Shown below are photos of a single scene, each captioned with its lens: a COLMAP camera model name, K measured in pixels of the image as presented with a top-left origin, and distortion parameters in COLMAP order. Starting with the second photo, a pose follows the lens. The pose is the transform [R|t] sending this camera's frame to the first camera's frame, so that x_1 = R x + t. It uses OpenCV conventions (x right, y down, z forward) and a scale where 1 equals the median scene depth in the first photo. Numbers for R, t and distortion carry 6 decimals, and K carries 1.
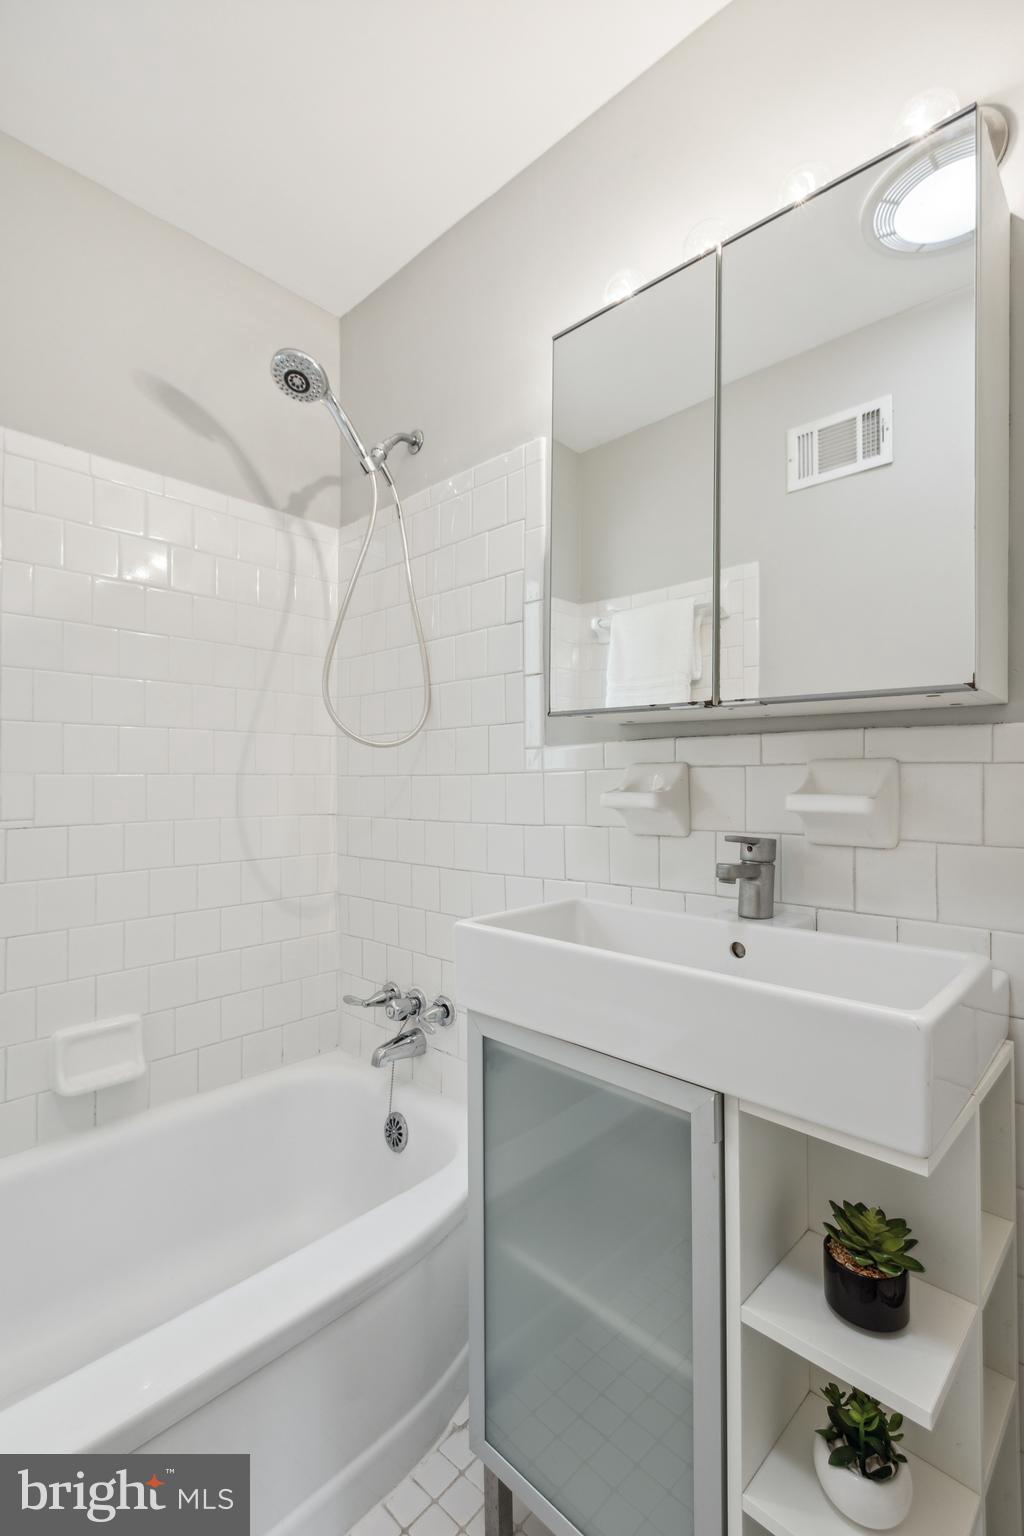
lens RADIAL K [[699.5, 0, 505.6], [0, 699.5, 773.0], [0, 0, 1]] dist [0.002405, 0.000232]
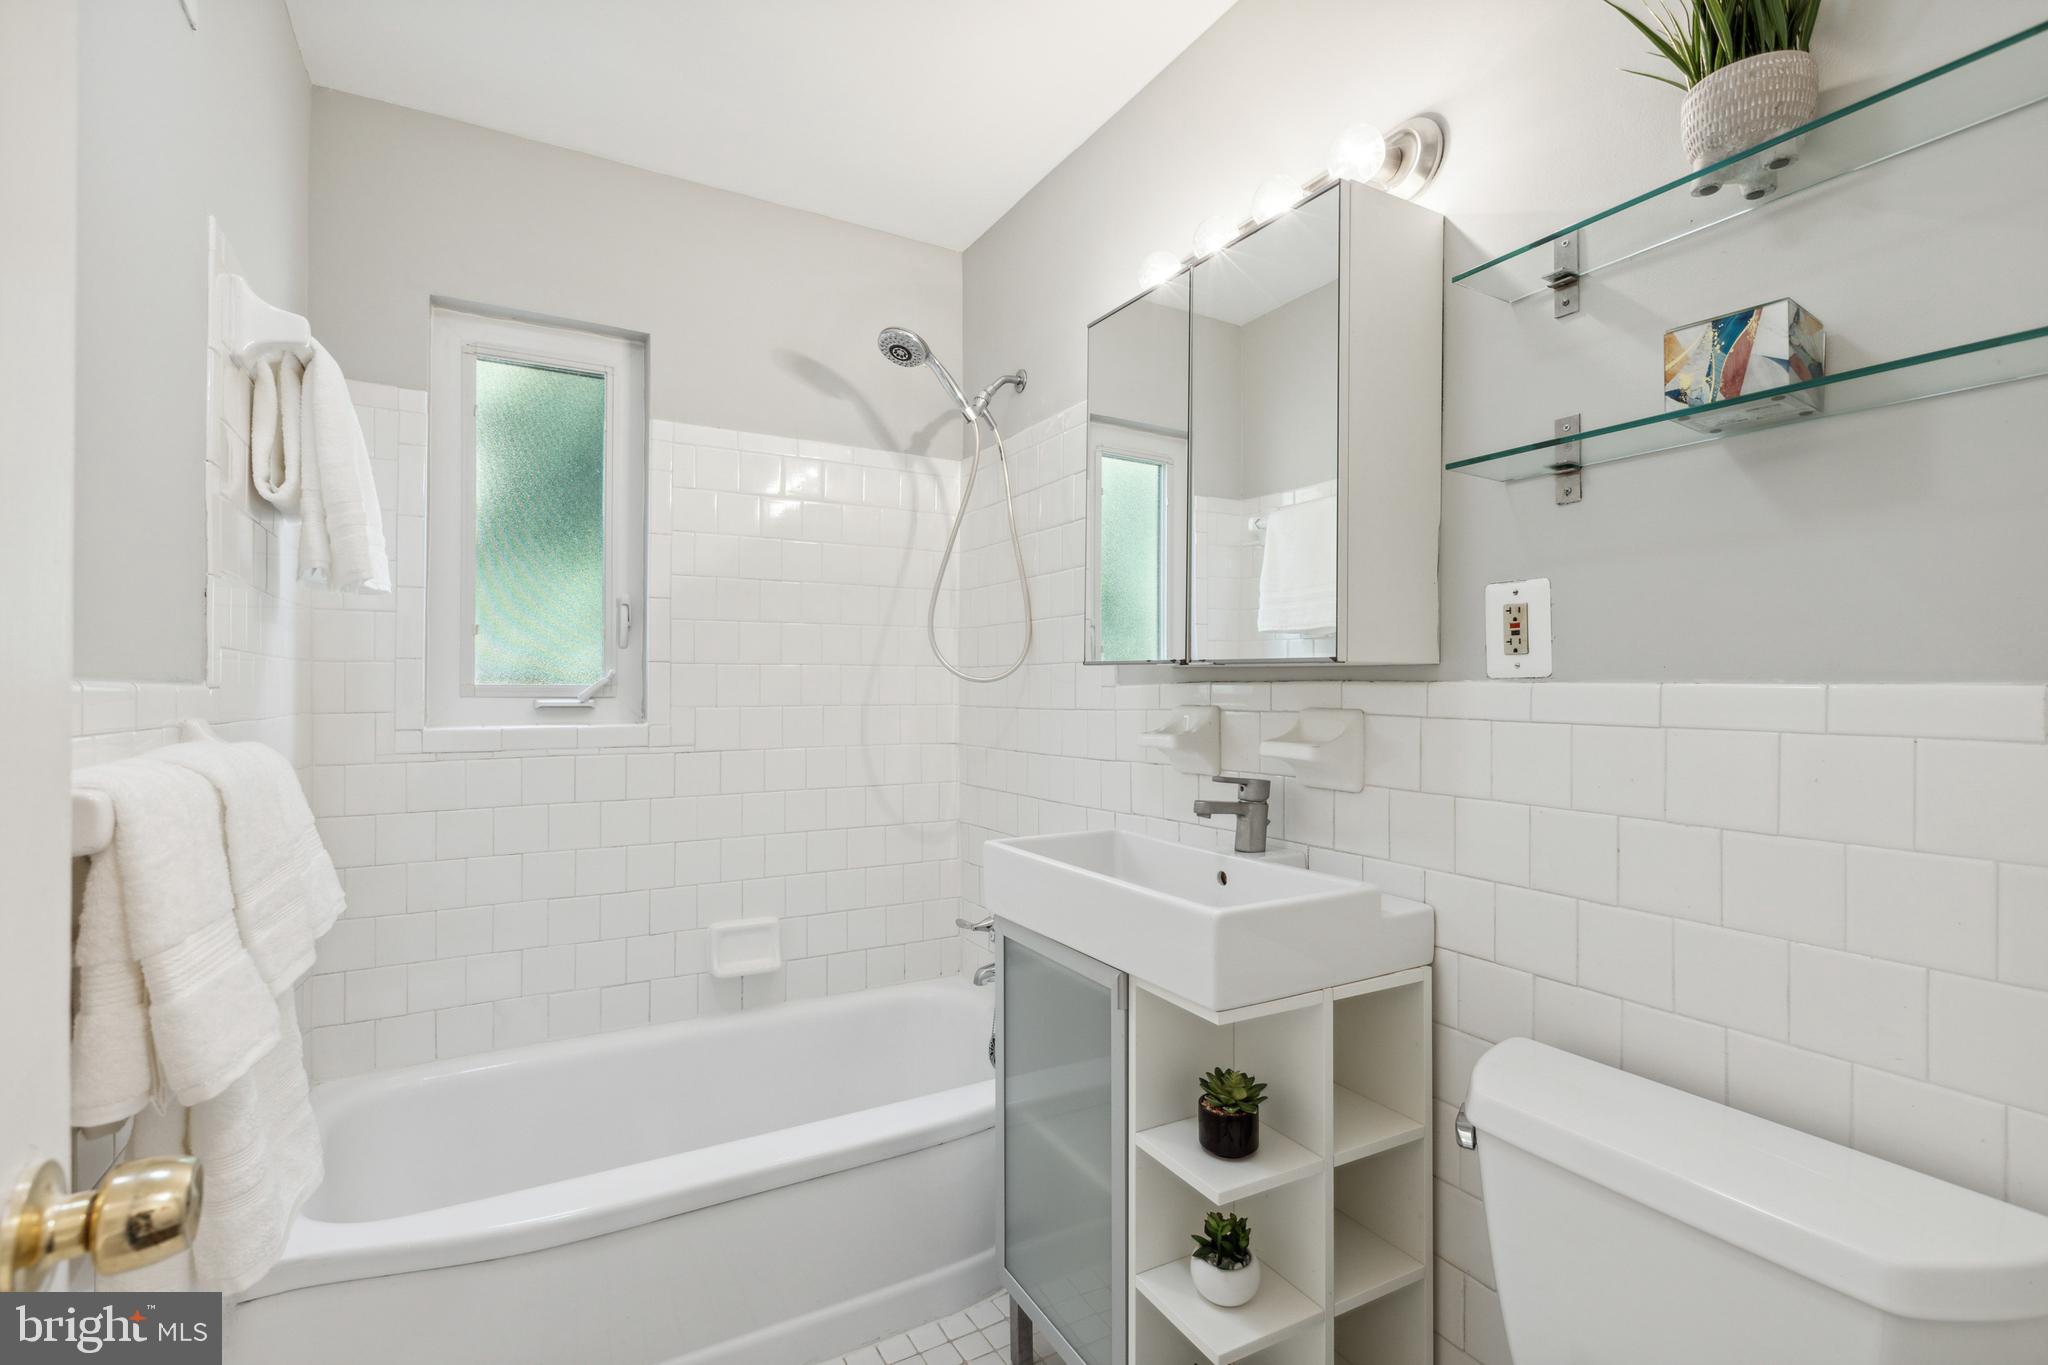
lens RADIAL K [[932.7, 0, 1020.0], [0, 932.7, 683.1], [0, 0, 1]] dist [0.002405, 0.000232]
pose [[0.958544, 0.001660, -0.284939, 0.321716], [-0.000425, 0.999990, 0.004396, -0.048251], [0.284943, -0.004093, 0.958536, -0.380607]]
